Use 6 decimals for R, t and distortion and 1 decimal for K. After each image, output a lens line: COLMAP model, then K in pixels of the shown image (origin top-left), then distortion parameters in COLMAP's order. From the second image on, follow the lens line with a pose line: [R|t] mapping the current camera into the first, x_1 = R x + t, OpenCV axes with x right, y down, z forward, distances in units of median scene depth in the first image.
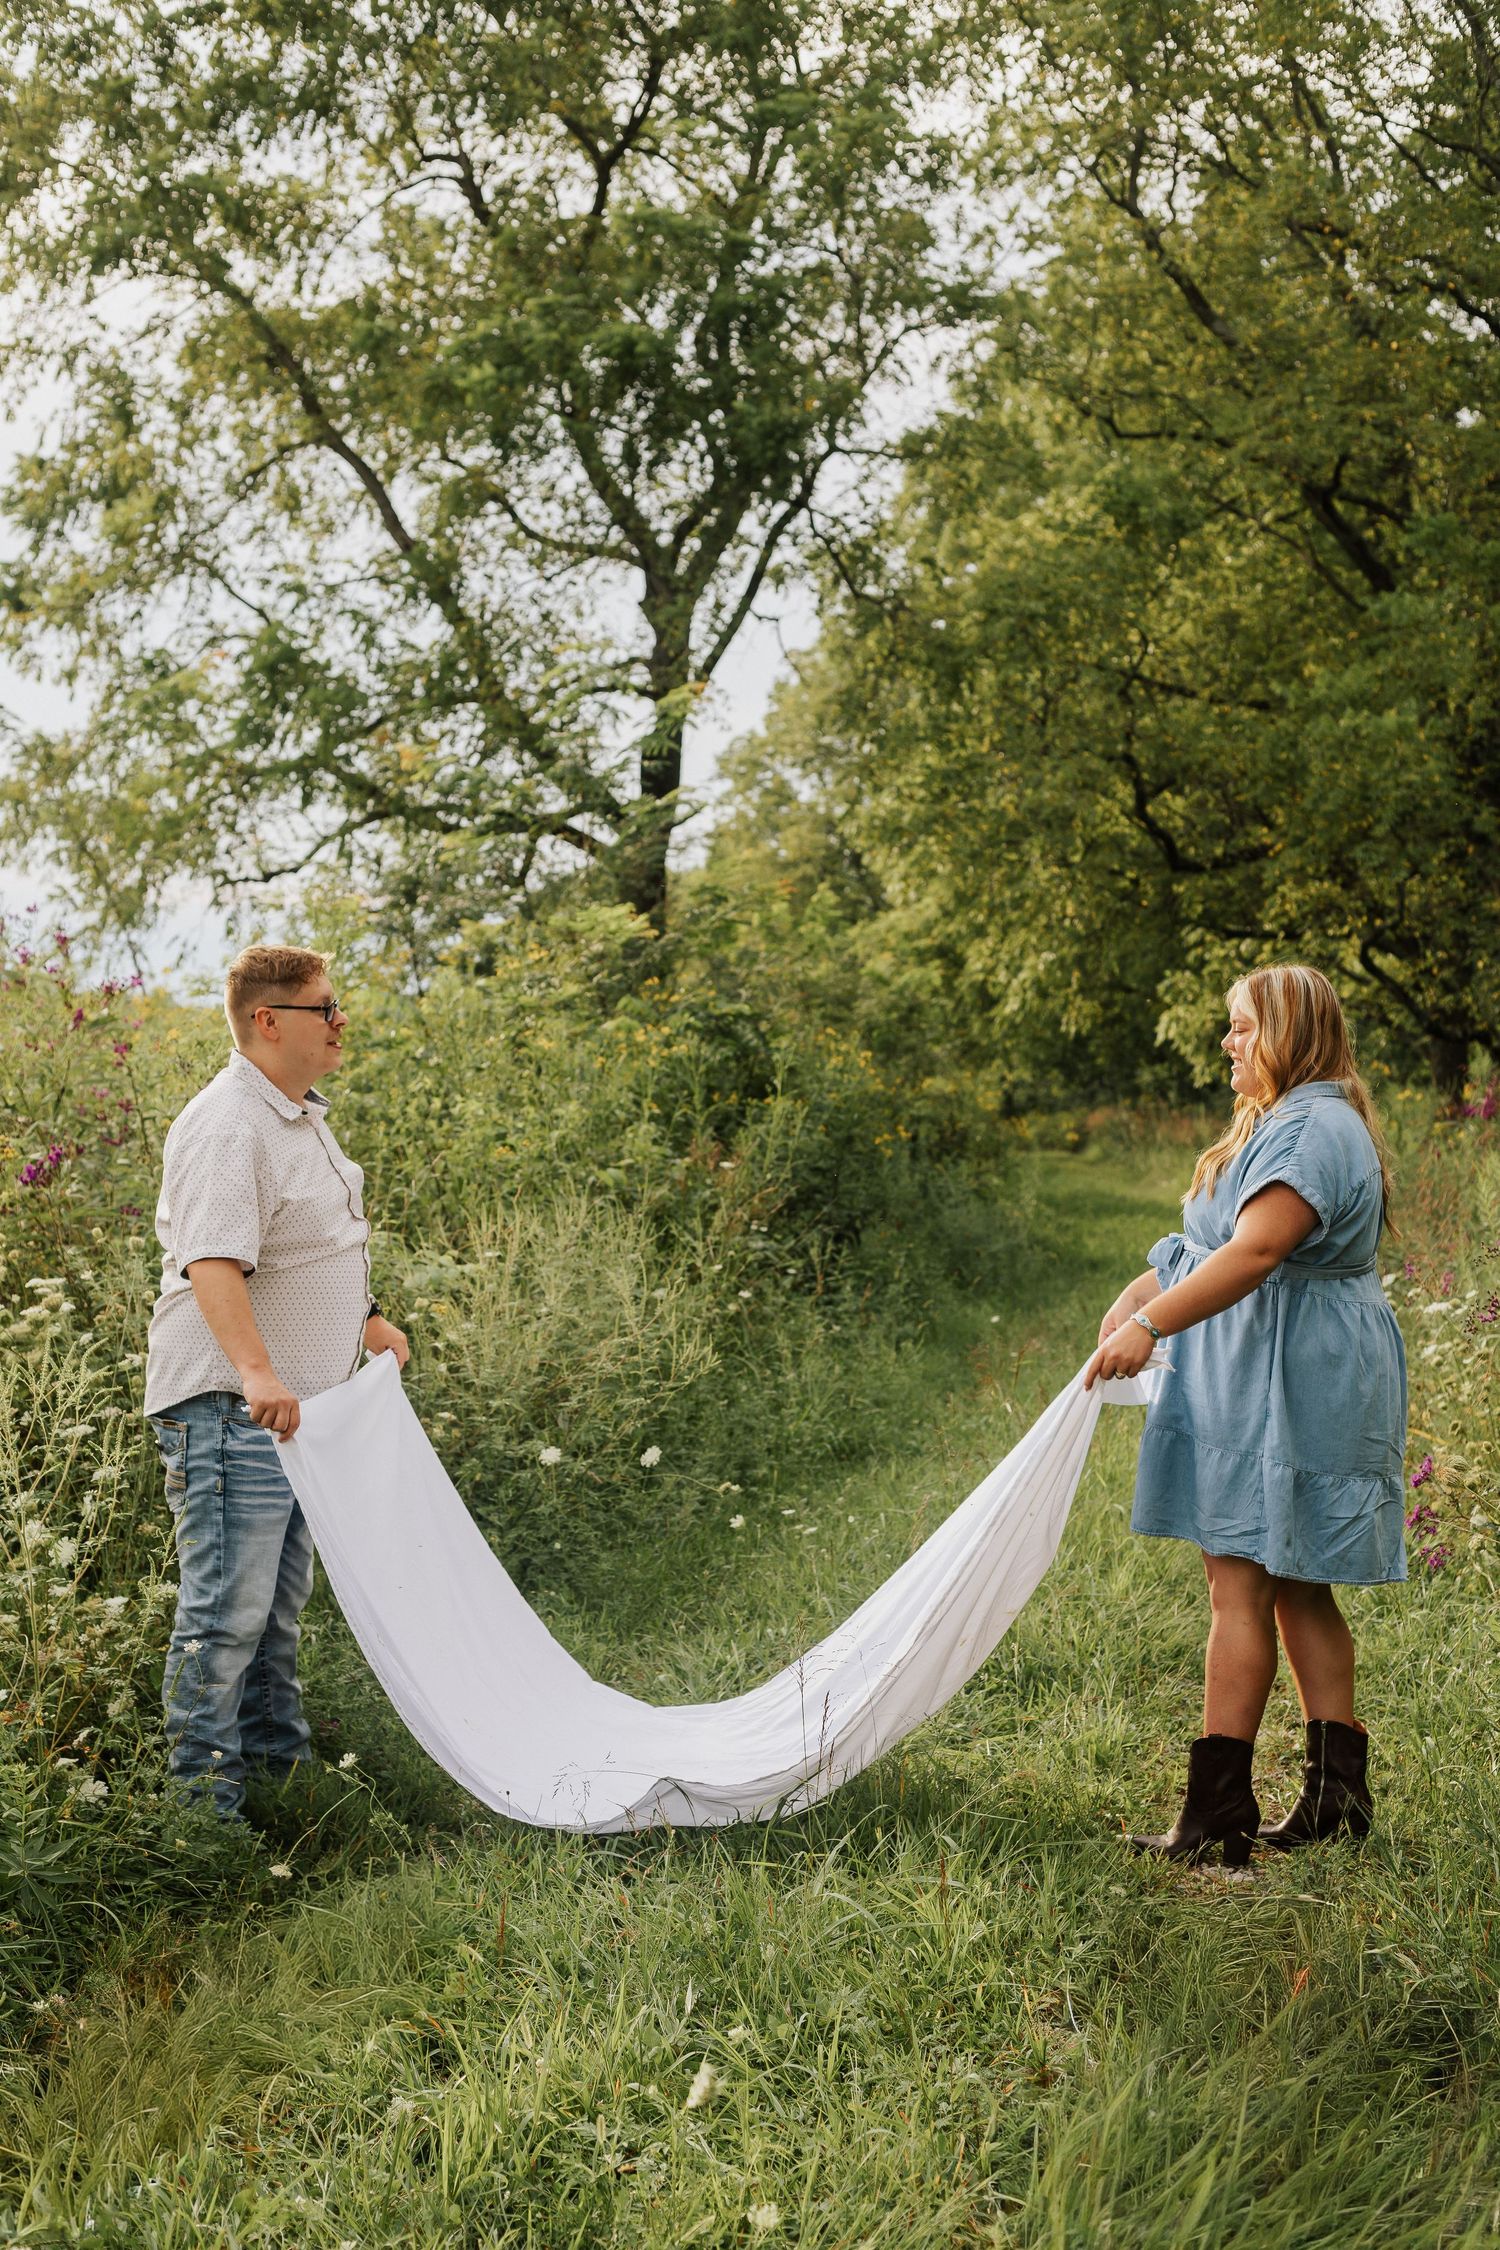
lens RADIAL K [[3188.0, 0, 740.4], [0, 3188.0, 1127.7], [0, 0, 1]] dist [0.027991, 0.000000]
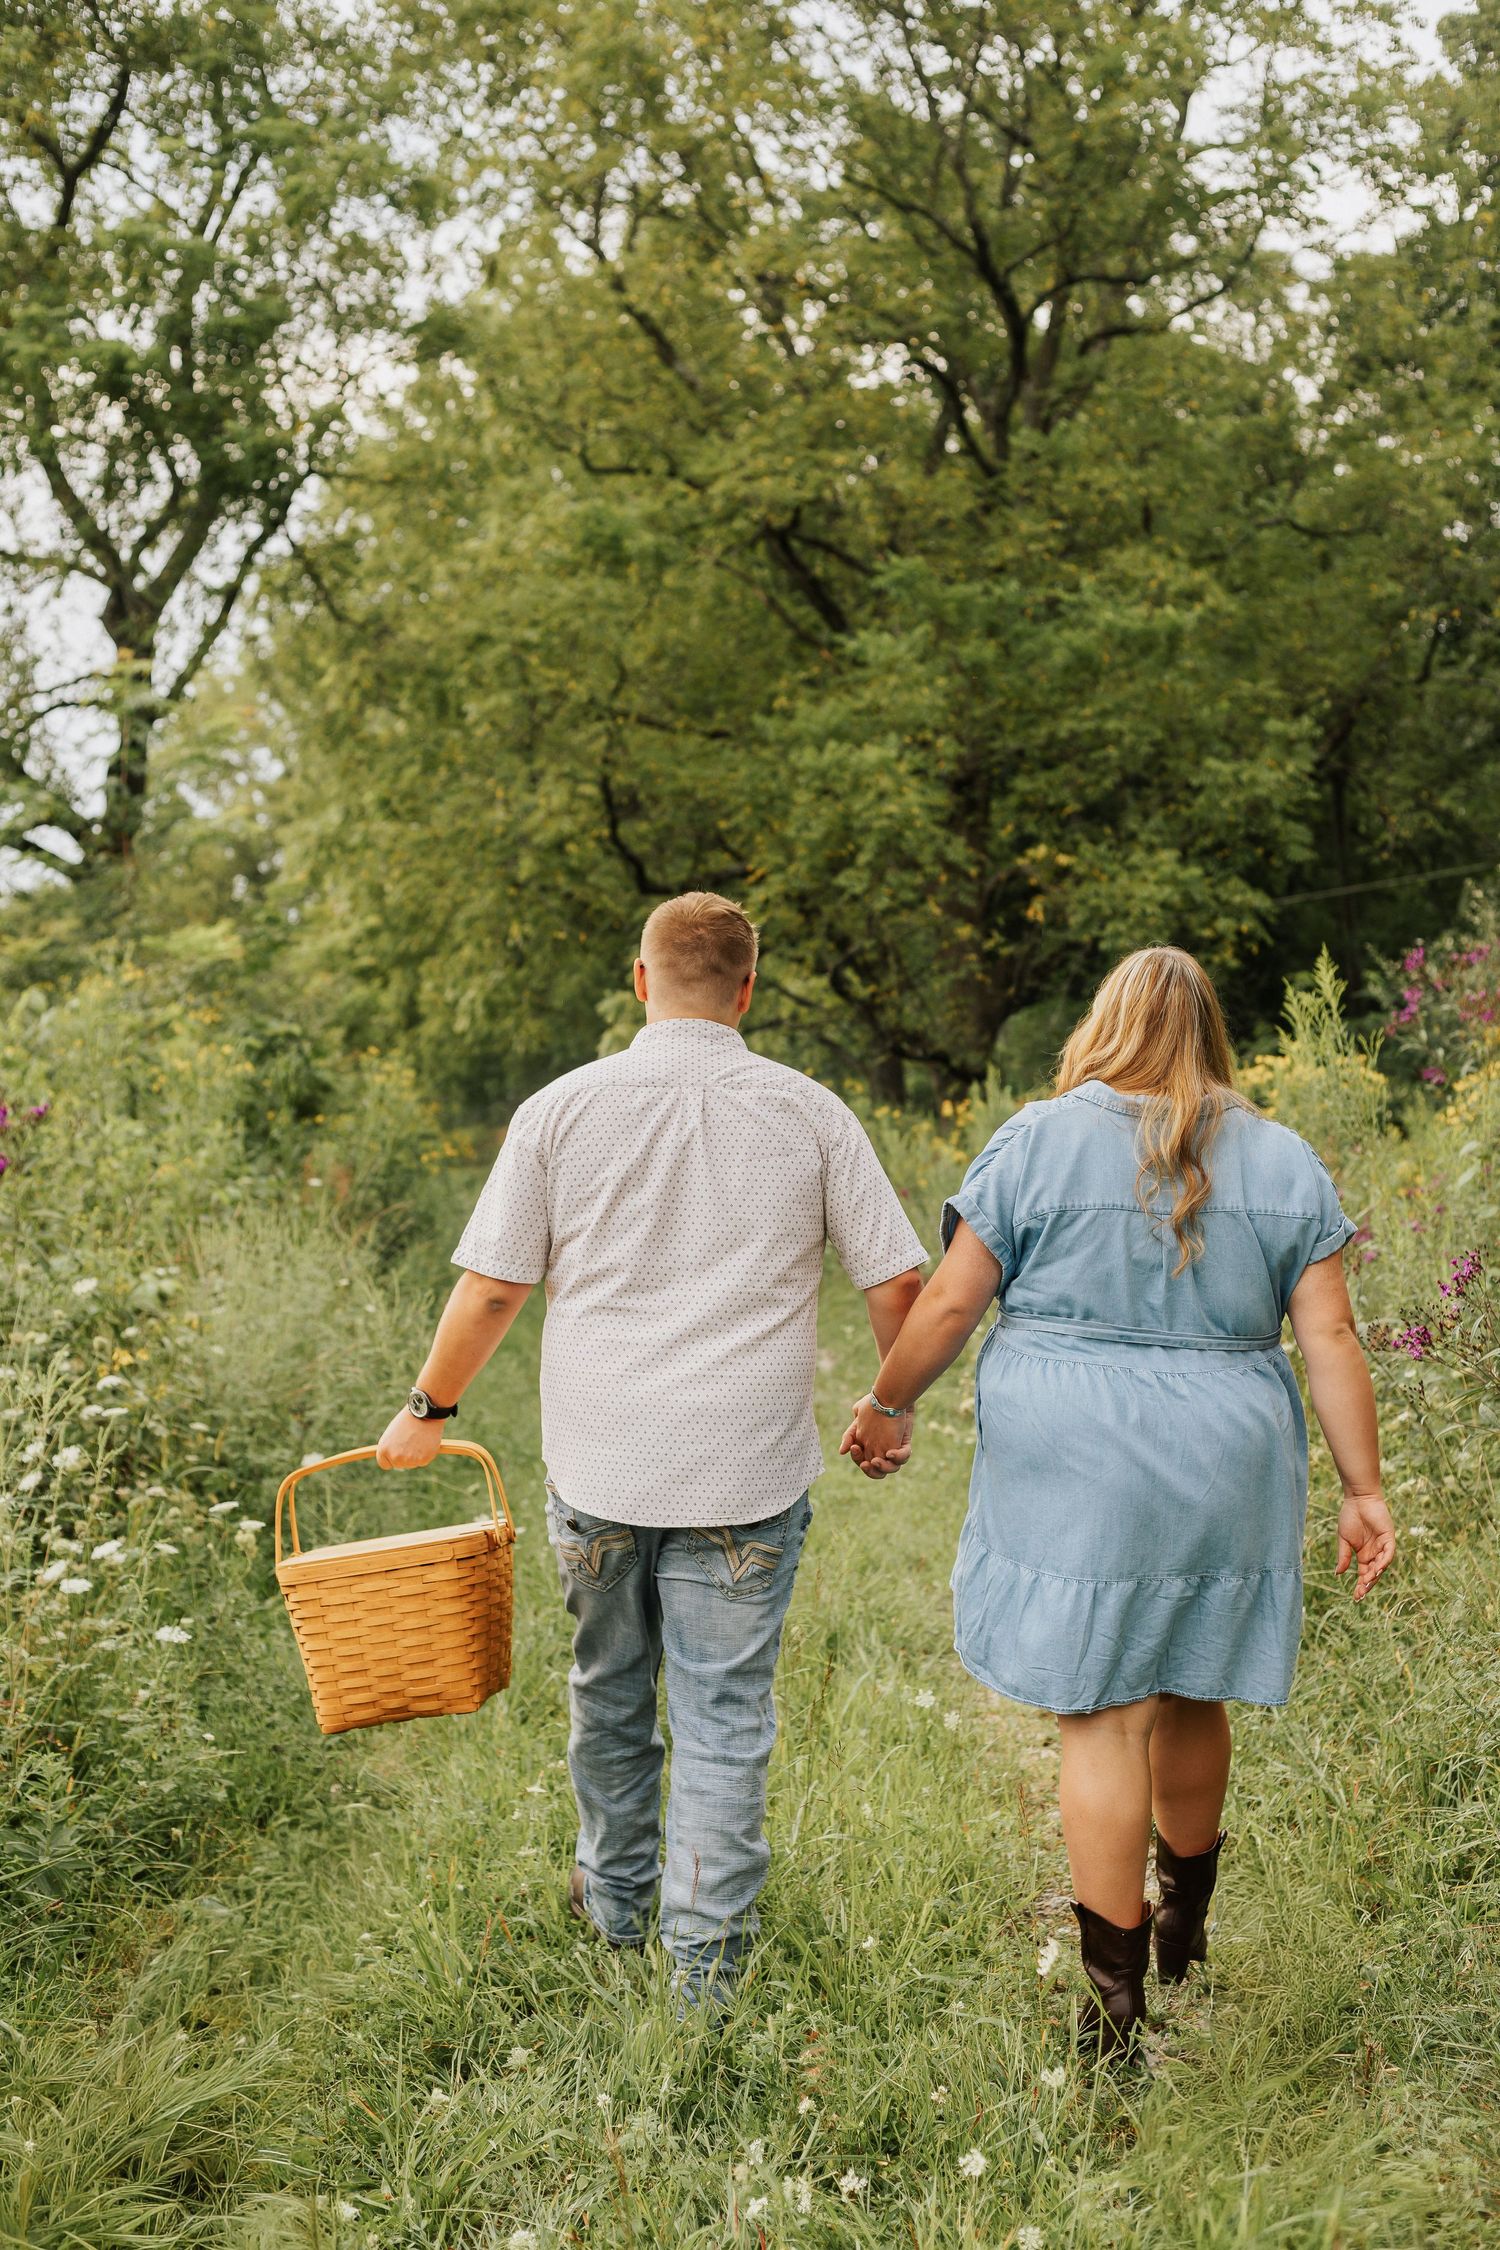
lens RADIAL K [[3188.0, 0, 755.8], [0, 3188.0, 1125.0], [0, 0, 1]] dist [0.027991, 0.000000]
pose [[0.979928, -0.003493, 0.199321, -0.033327], [0.004720, 0.999973, -0.005677, -0.000150], [-0.199296, 0.006504, 0.979918, -0.012990]]
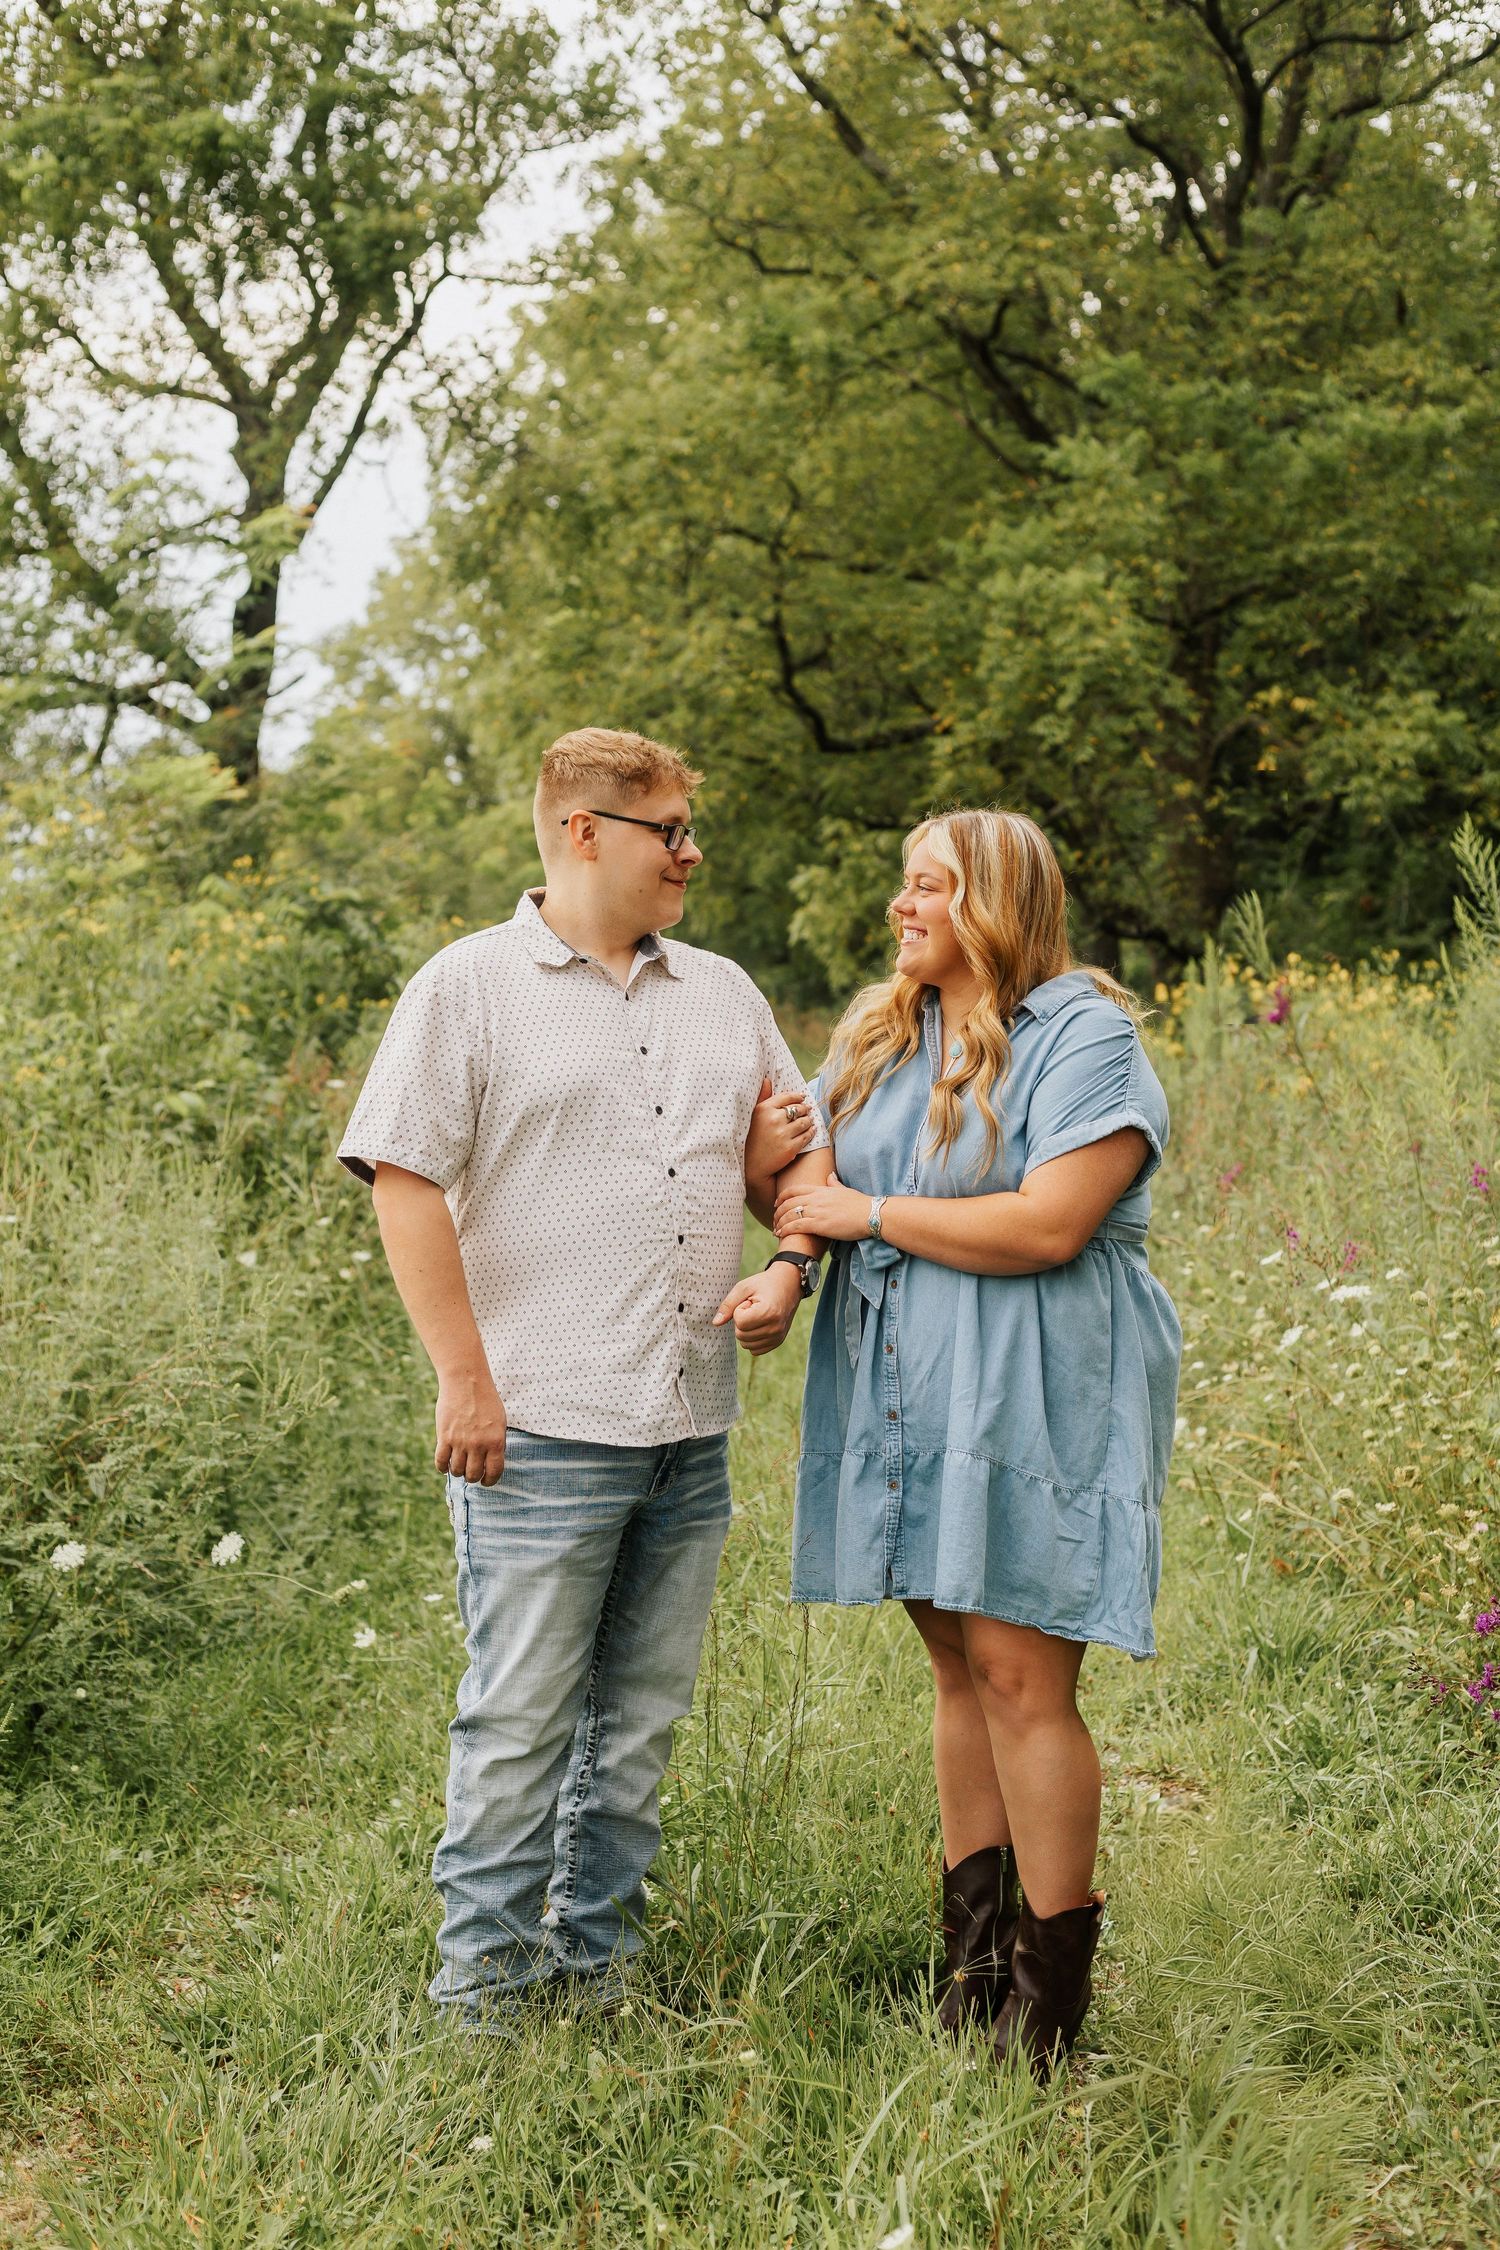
lens RADIAL K [[3188.0, 0, 769.7], [0, 3188.0, 1099.9], [0, 0, 1]] dist [0.027991, 0.000000]
pose [[0.991104, -0.004501, 0.133010, -0.001378], [0.001624, 0.999763, 0.021730, -0.000832], [-0.133076, -0.021320, 0.990876, 0.093236]]
